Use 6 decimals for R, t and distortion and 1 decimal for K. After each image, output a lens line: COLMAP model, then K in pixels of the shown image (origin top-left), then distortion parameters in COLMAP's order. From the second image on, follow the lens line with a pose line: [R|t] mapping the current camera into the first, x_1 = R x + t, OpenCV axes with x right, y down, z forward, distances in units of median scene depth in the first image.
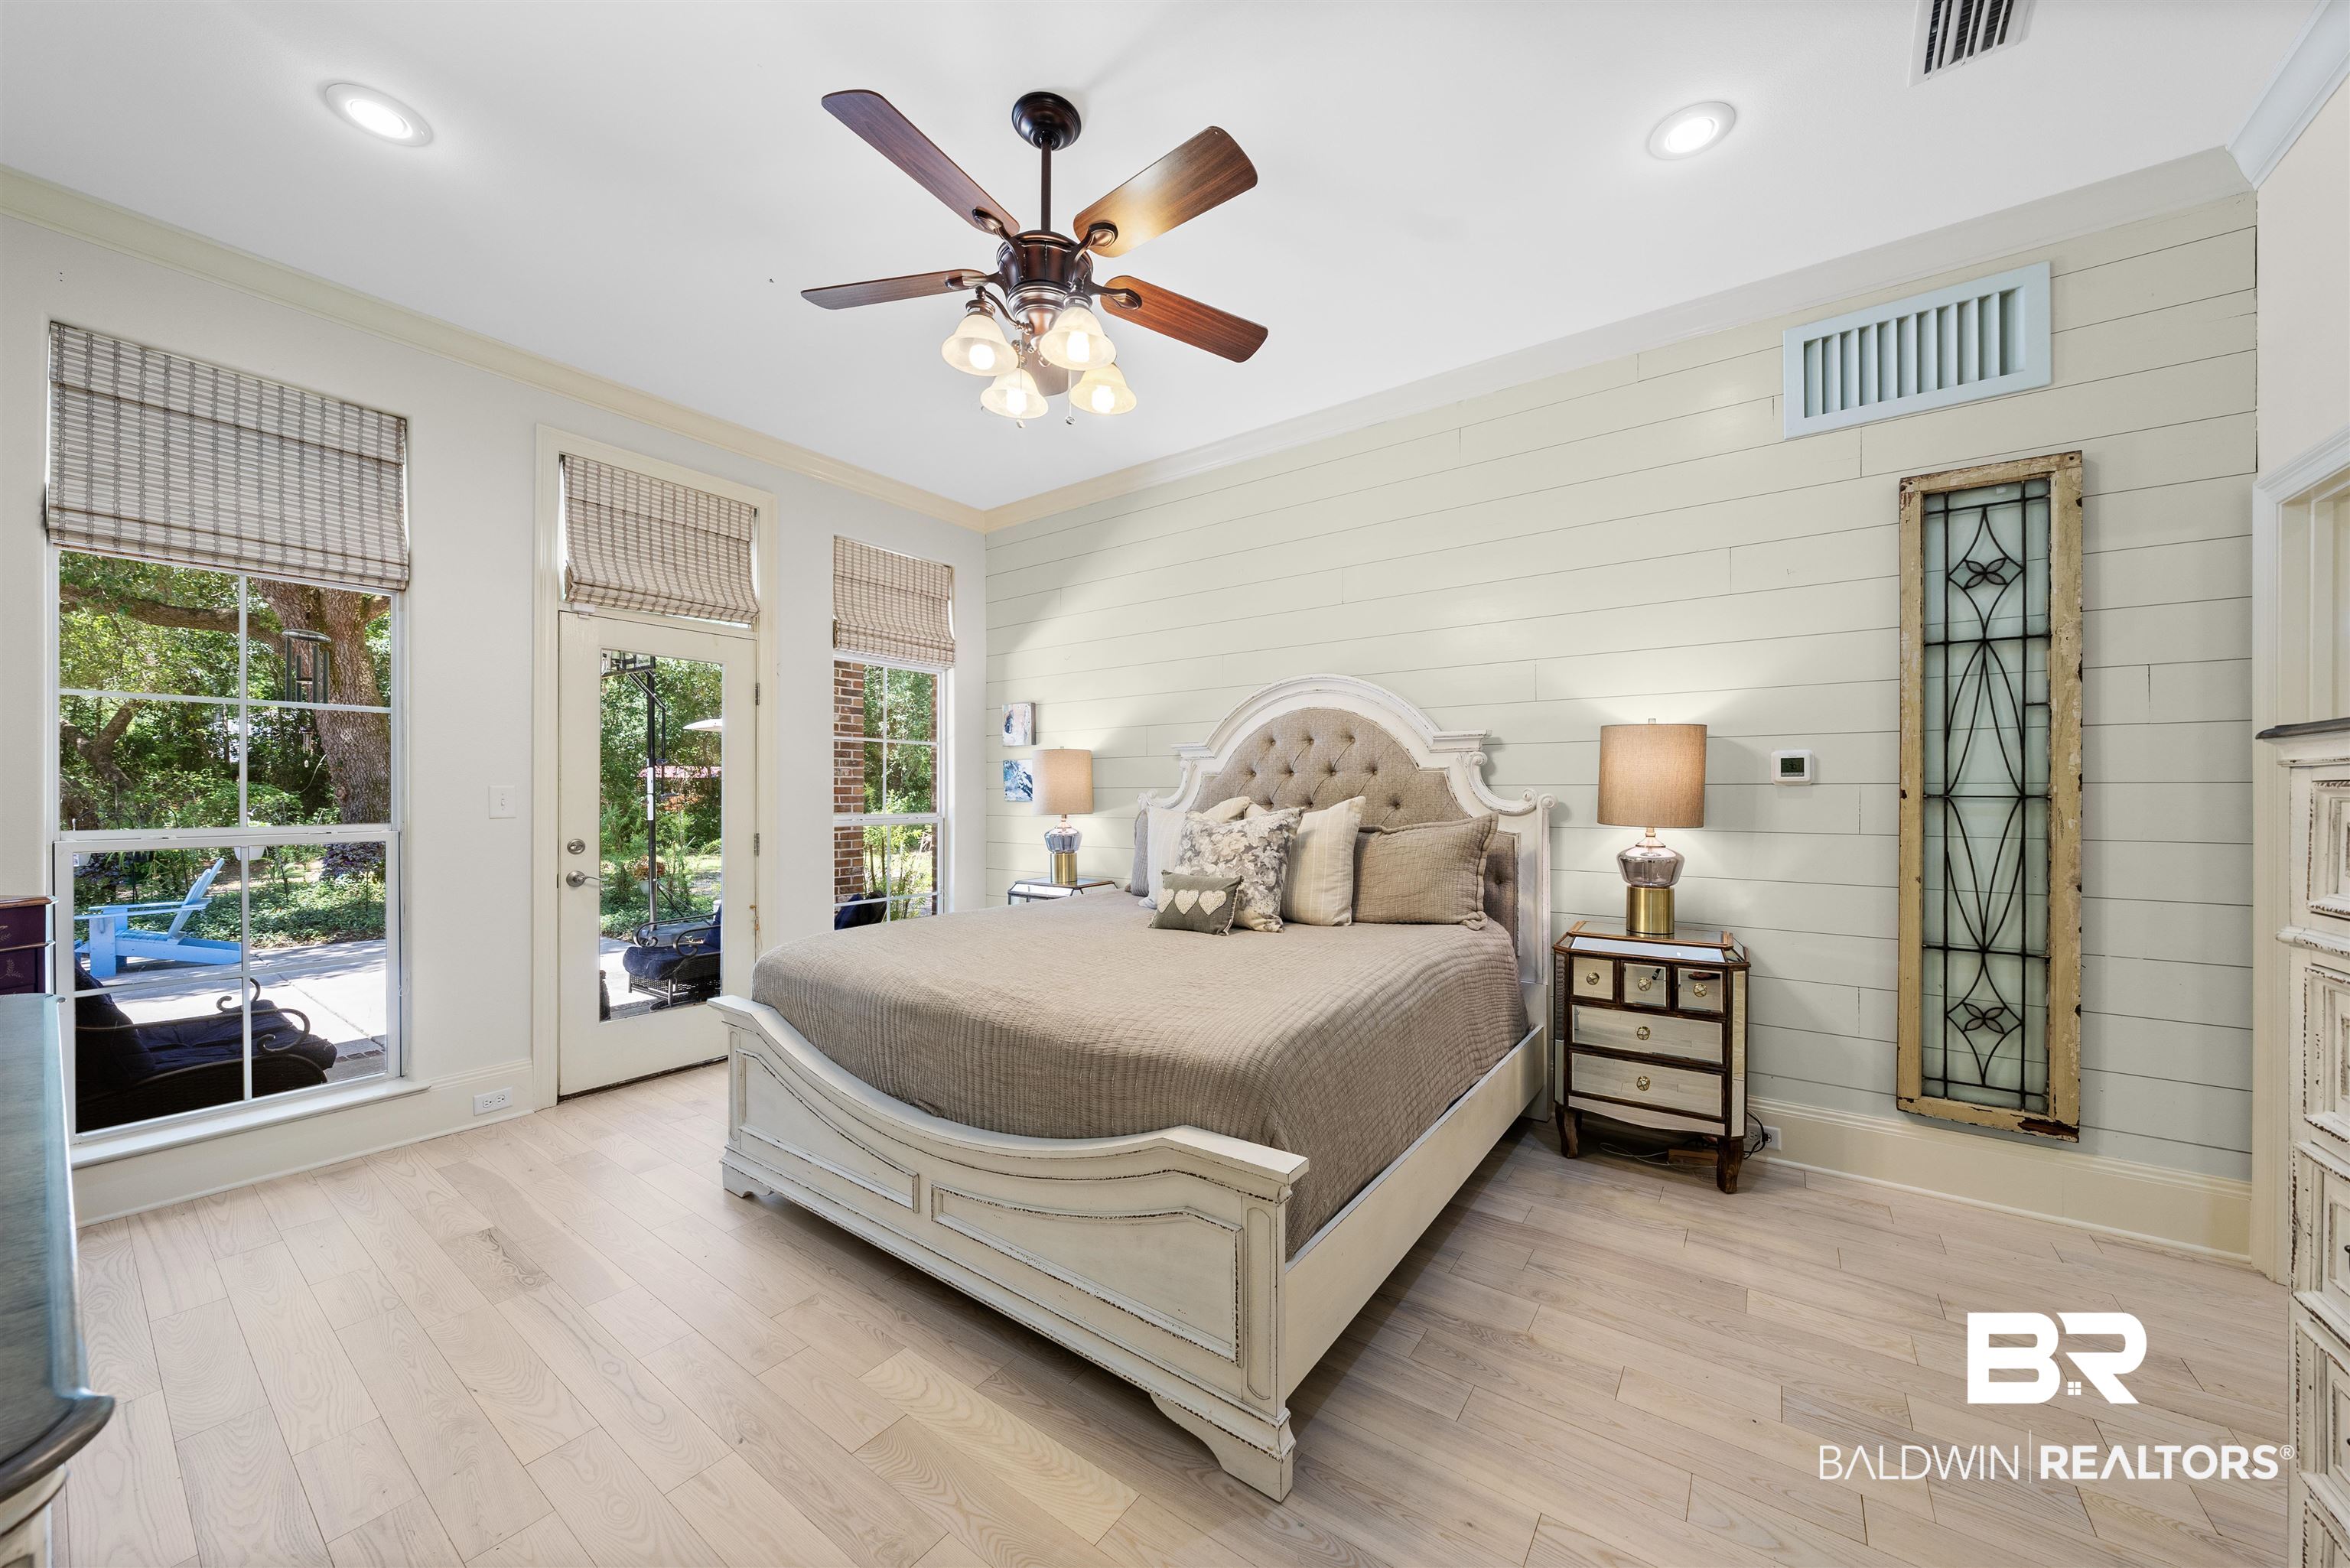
lens RADIAL K [[815.3, 0, 1191.5], [0, 815.3, 792.6], [0, 0, 1]] dist [0.000127, -0.000317]
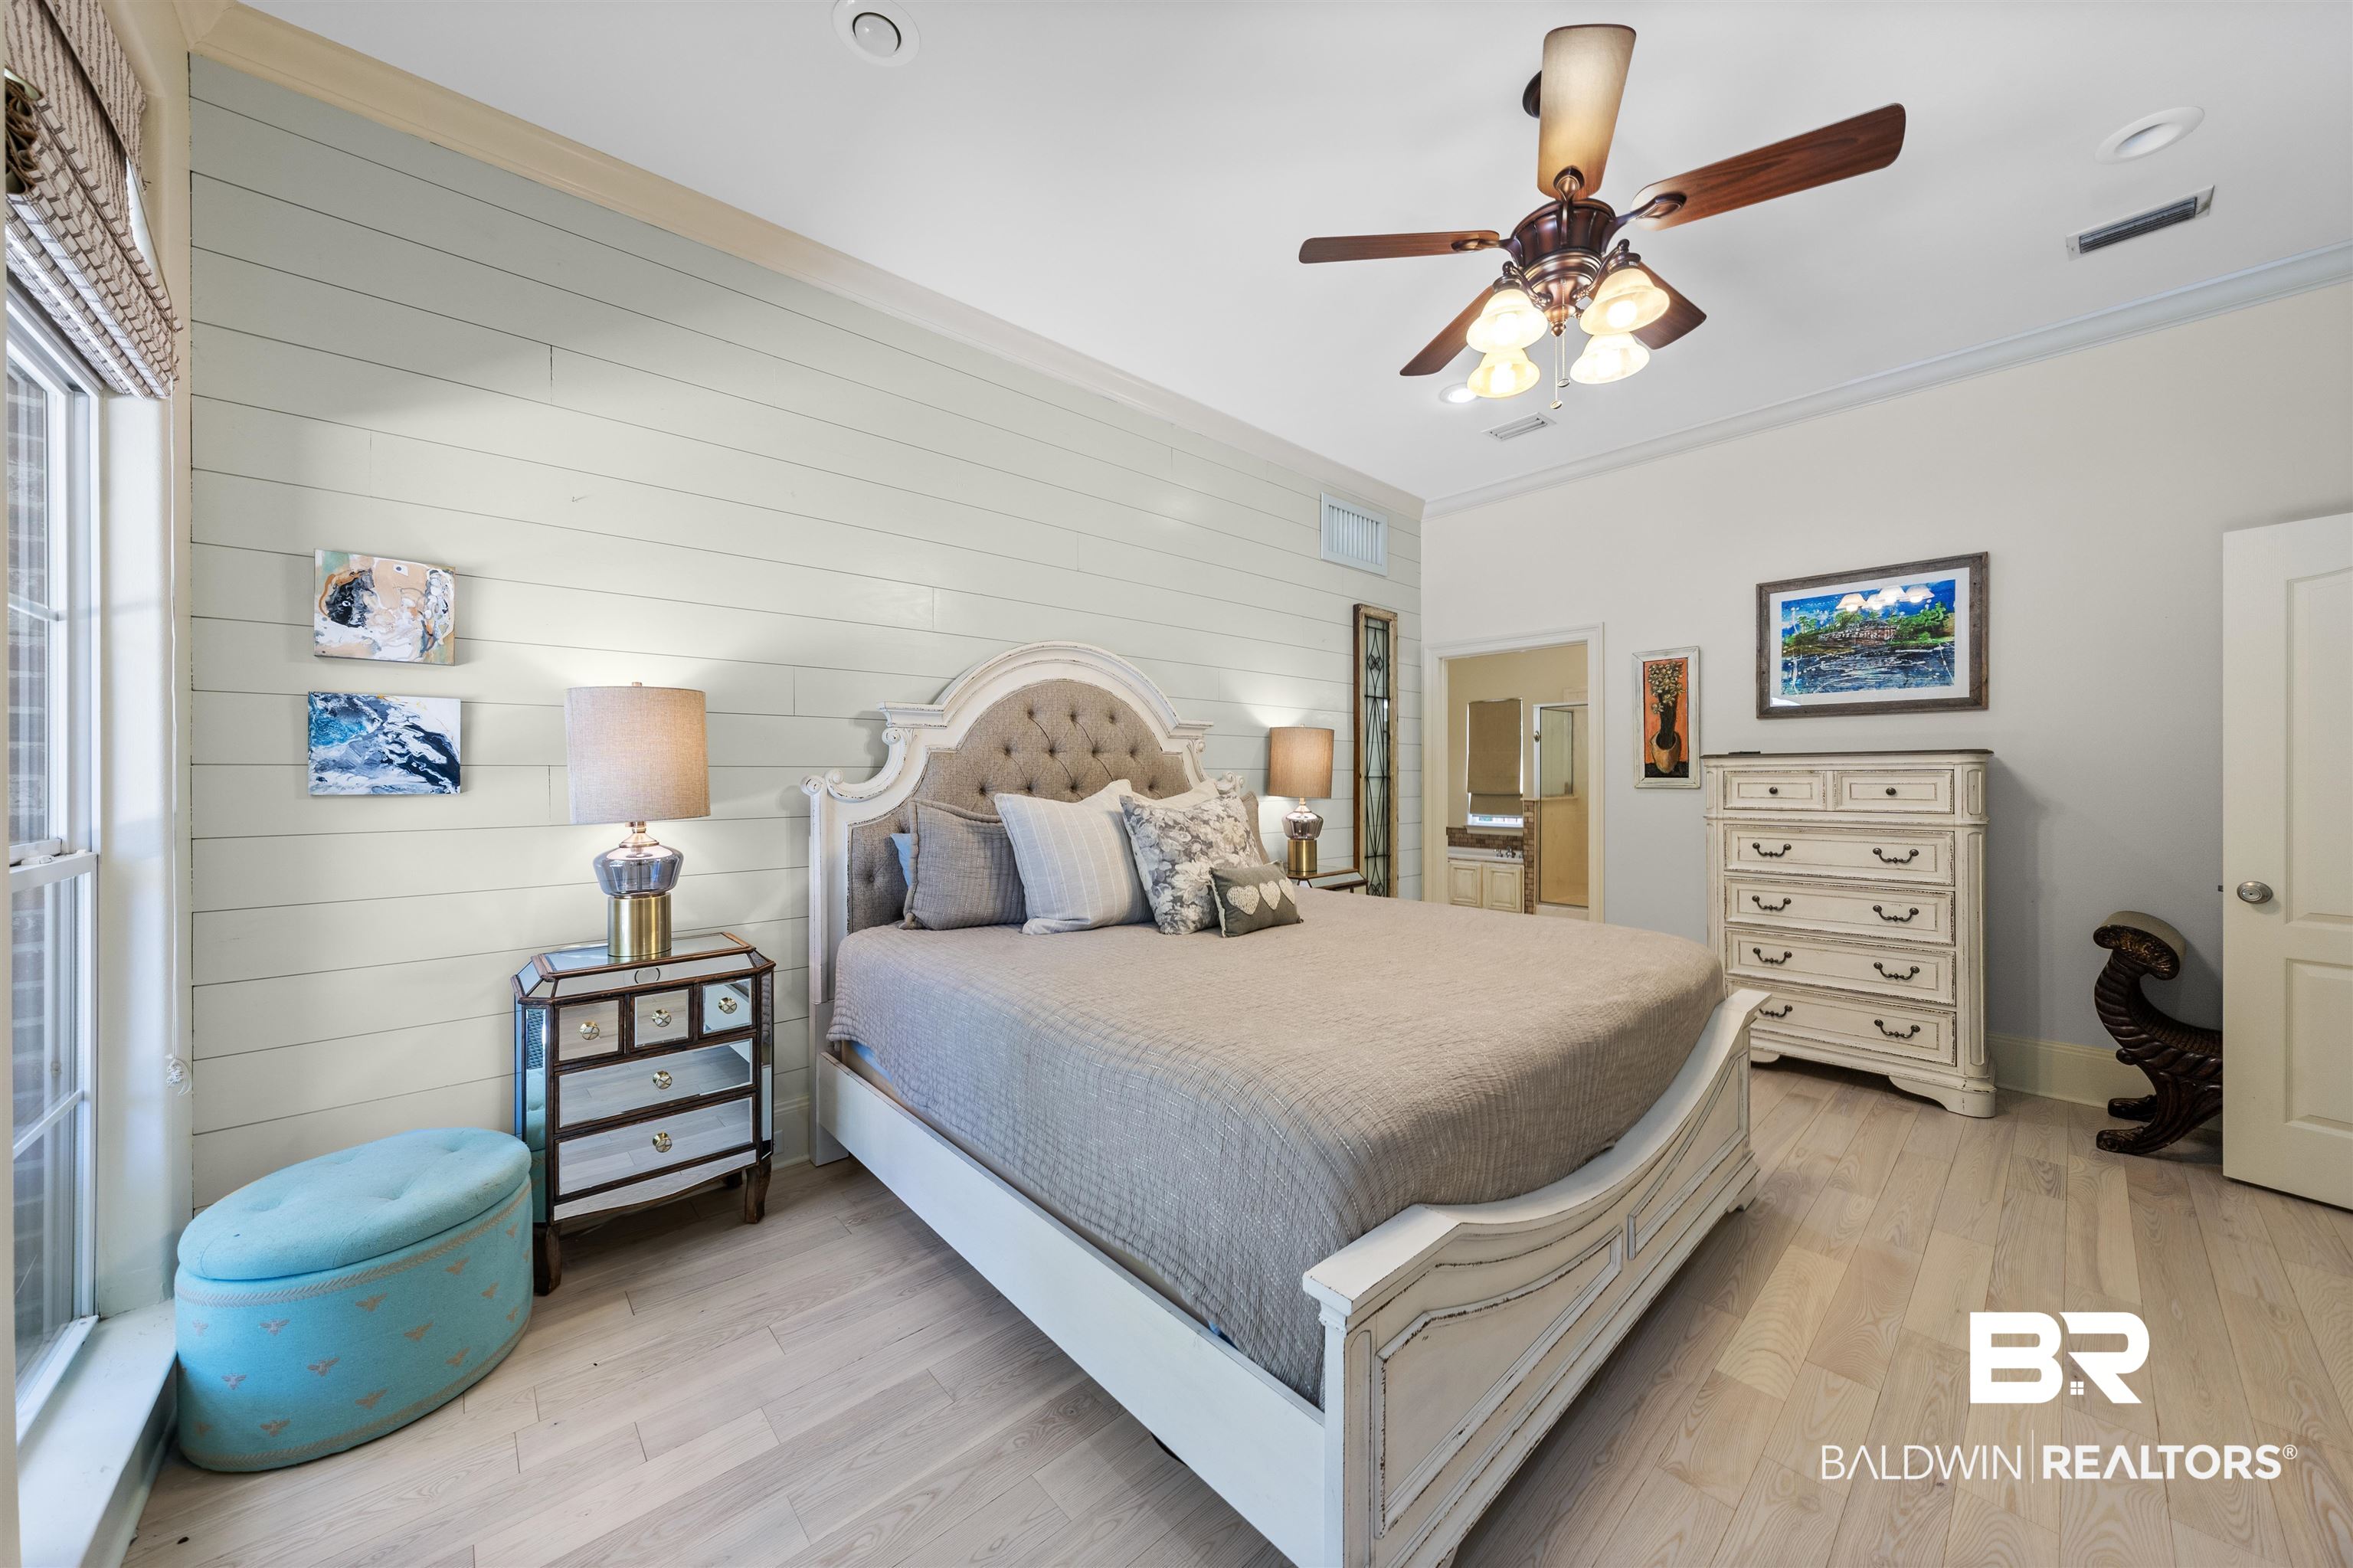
lens RADIAL K [[816.5, 0, 1171.8], [0, 816.5, 774.4], [0, 0, 1]] dist [0.000127, -0.000317]
pose [[0.221990, 0.010645, 0.974991, -0.683994], [0.011434, 0.999843, -0.013520, 0.012642], [-0.974982, 0.014150, 0.221833, 0.685433]]
